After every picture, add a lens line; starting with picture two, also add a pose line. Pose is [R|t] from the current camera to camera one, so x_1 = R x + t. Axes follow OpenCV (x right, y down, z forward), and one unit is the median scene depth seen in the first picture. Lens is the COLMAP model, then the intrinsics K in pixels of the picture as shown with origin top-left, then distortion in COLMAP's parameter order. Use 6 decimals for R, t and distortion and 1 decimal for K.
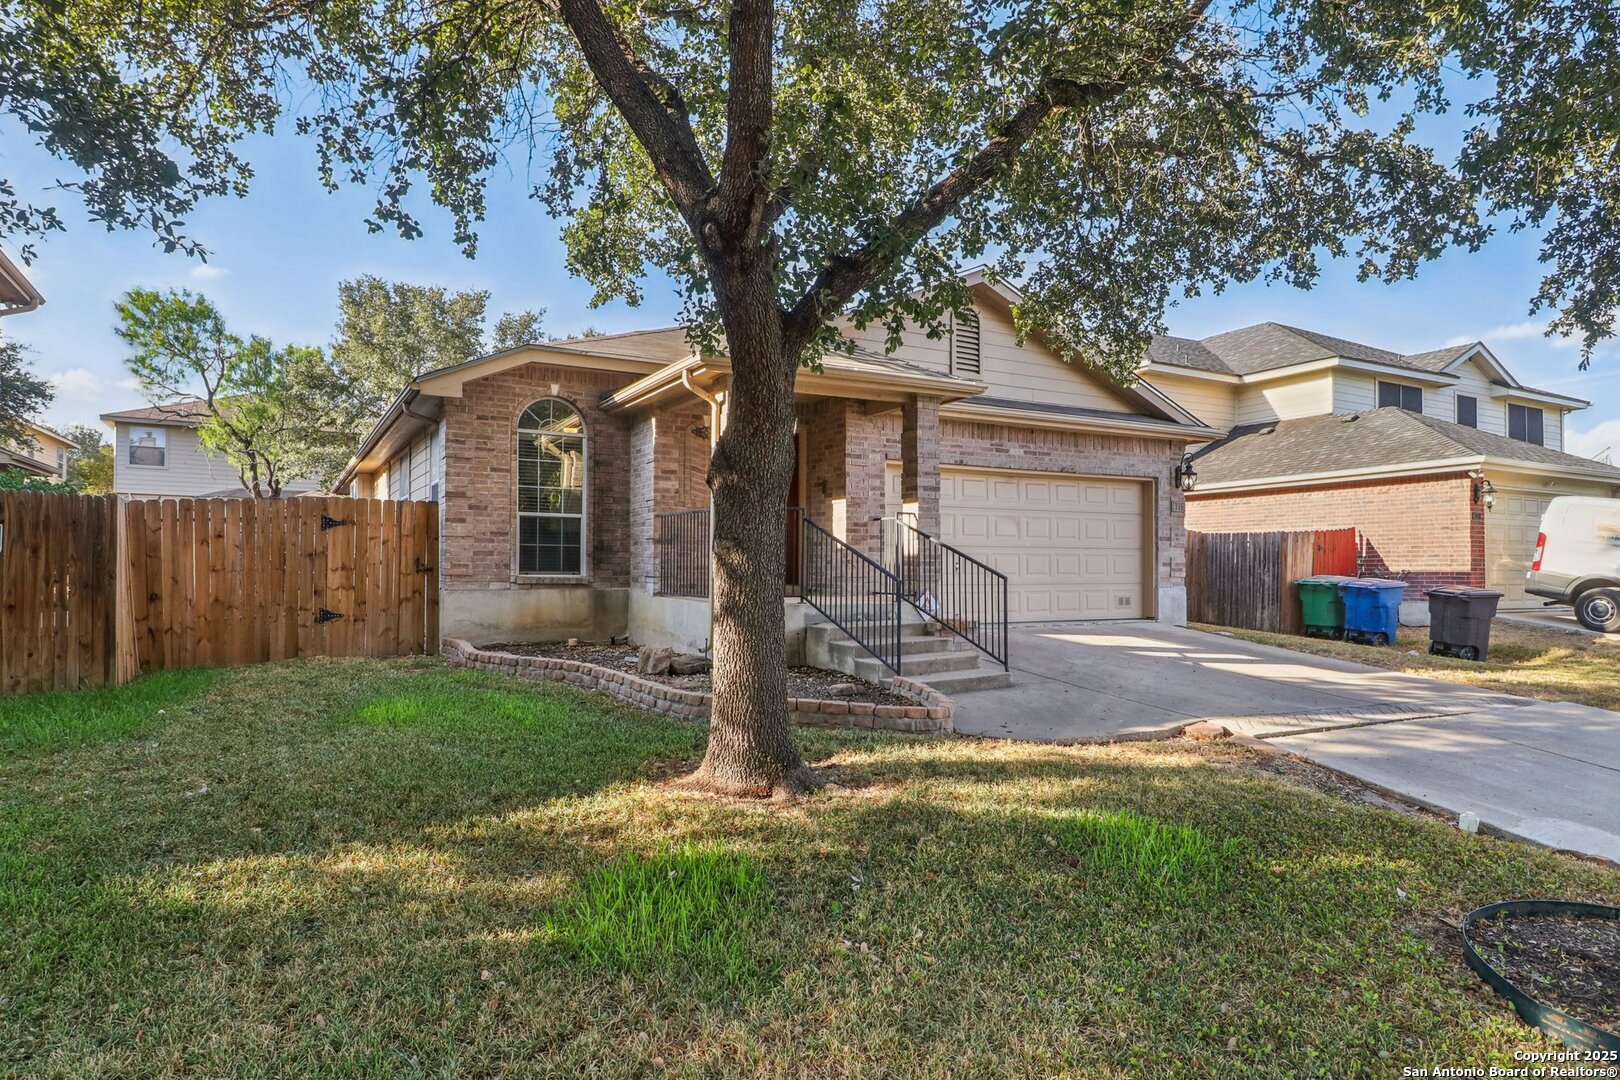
lens RADIAL K [[964.9, 0, 815.7], [0, 964.9, 563.8], [0, 0, 1]] dist [-0.005765, -0.000595]
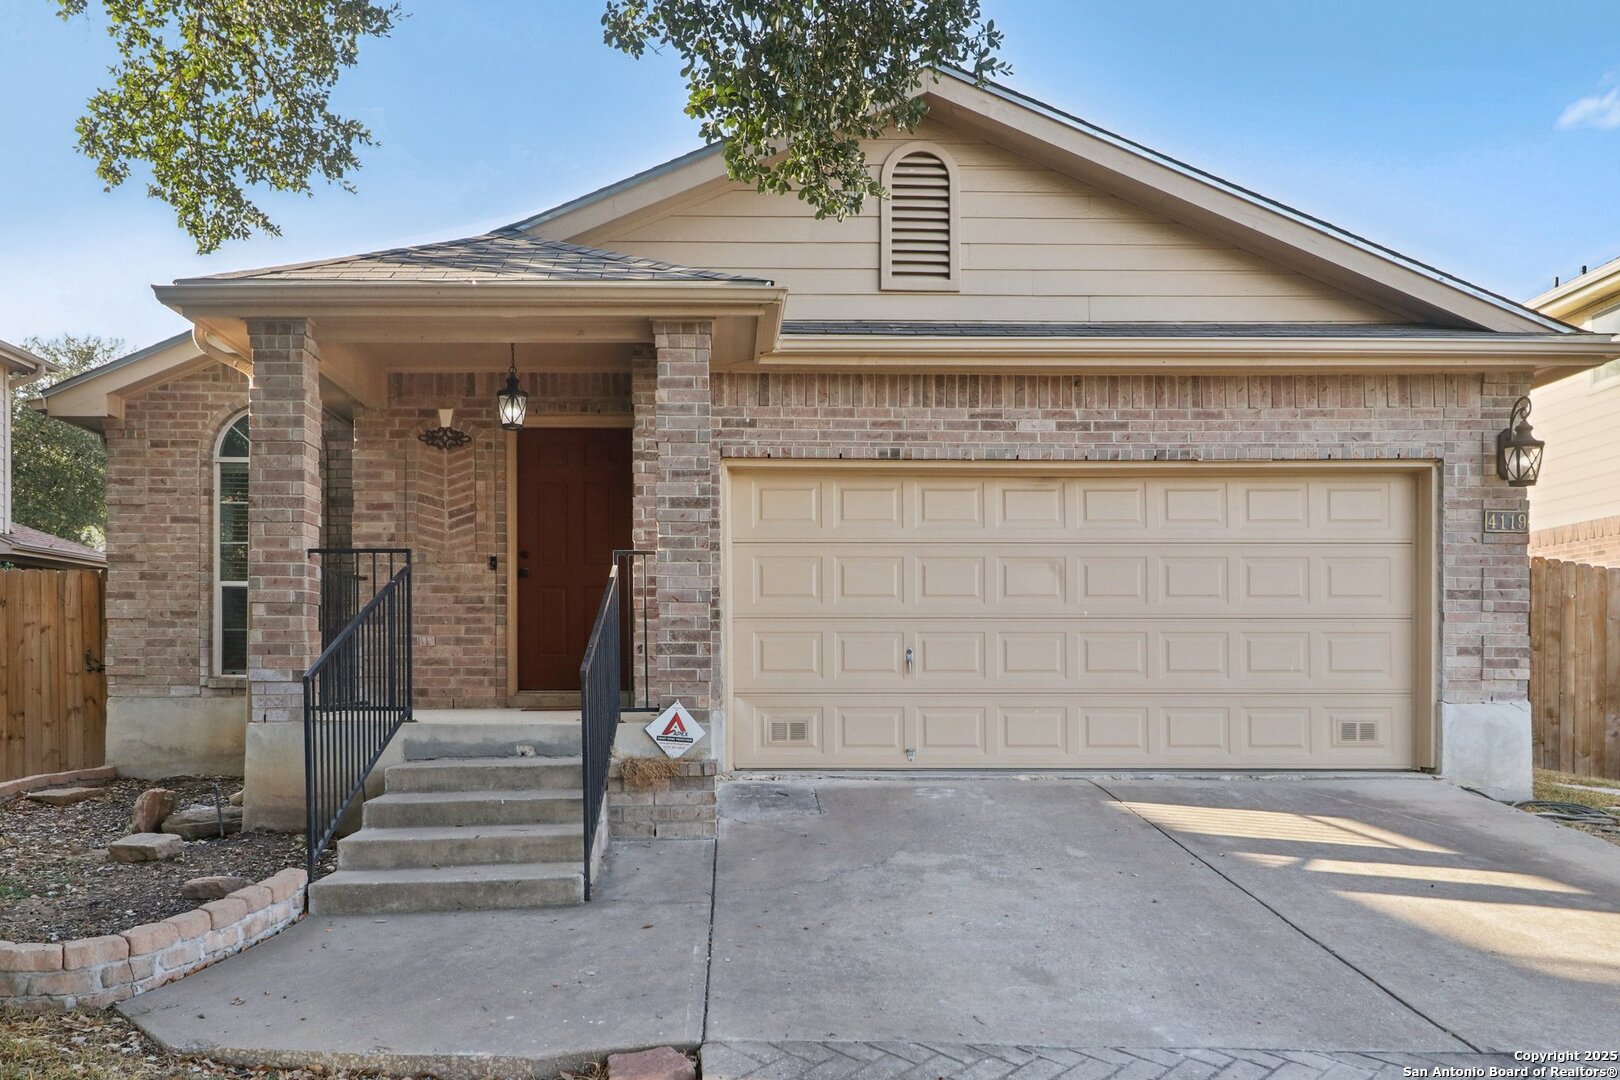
lens RADIAL K [[1280.5, 0, 740.6], [0, 1280.5, 671.1], [0, 0, 1]] dist [-0.002244, 0.002056]
pose [[0.878033, -0.004056, -0.478582, 0.399862], [0.004535, 0.999990, -0.000156, 0.009652], [0.478578, -0.002034, 0.878043, 0.359135]]
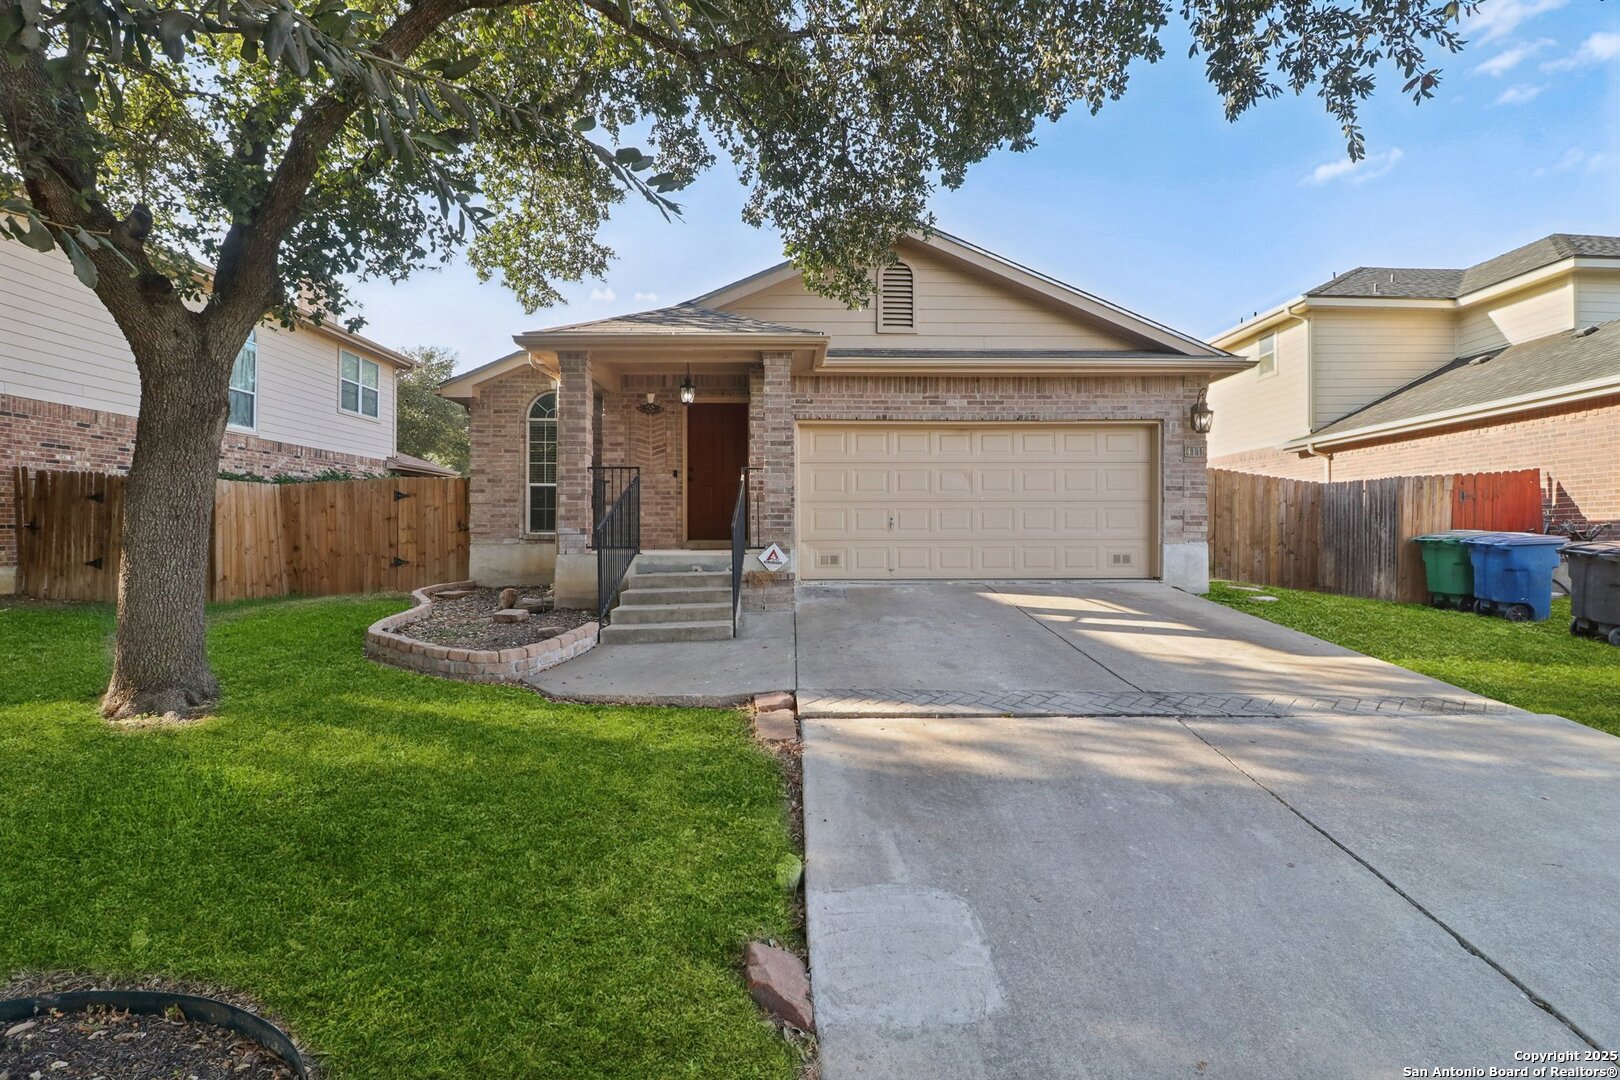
lens RADIAL K [[764.1, 0, 802.5], [0, 764.1, 543.7], [0, 0, 1]] dist [0.000679, -0.016885]
pose [[0.881996, -0.002443, -0.471251, 0.444700], [0.007471, 0.999933, 0.008800, 0.018005], [0.471198, -0.011282, 0.881955, 0.256634]]
